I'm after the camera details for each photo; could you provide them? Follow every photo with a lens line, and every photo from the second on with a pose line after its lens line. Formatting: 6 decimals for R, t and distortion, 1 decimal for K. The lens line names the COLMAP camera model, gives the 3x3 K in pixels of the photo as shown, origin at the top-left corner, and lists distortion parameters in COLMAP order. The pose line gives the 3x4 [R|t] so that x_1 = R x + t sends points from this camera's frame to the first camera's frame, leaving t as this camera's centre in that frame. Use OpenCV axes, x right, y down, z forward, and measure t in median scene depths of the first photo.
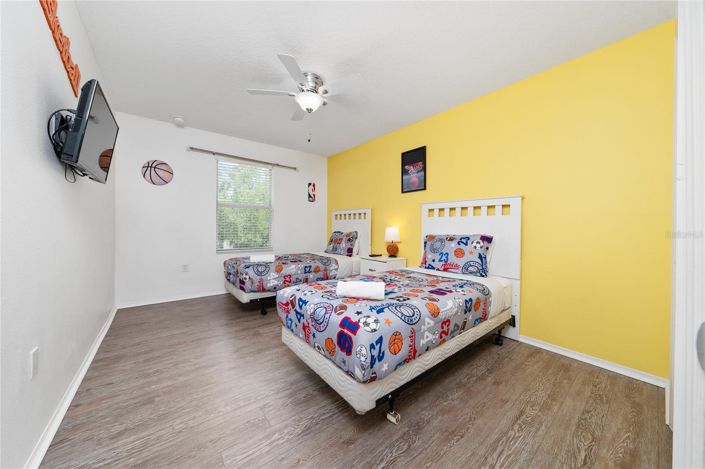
lens RADIAL K [[242.8, 0, 348.2], [0, 242.8, 229.9], [0, 0, 1]] dist [-0.001051, -0.000073]
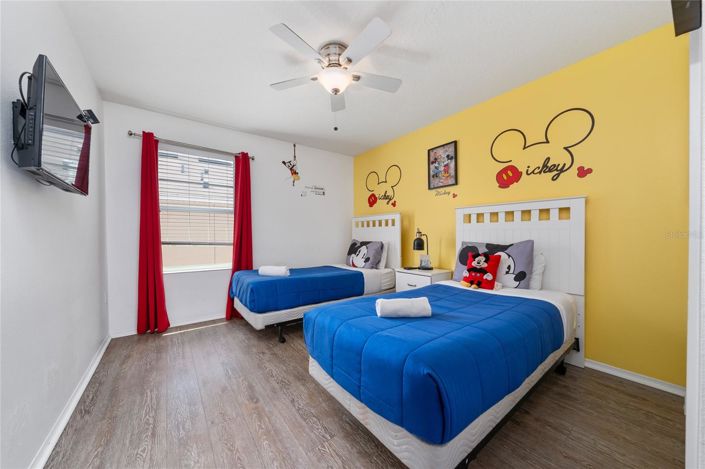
lens RADIAL K [[242.8, 0, 356.4], [0, 242.8, 237.4], [0, 0, 1]] dist [-0.001051, -0.000073]
pose [[0.999778, -0.009957, 0.018572, -0.103991], [0.010014, 0.999945, -0.002977, -0.004401], [-0.018542, 0.003162, 0.999823, 0.162501]]
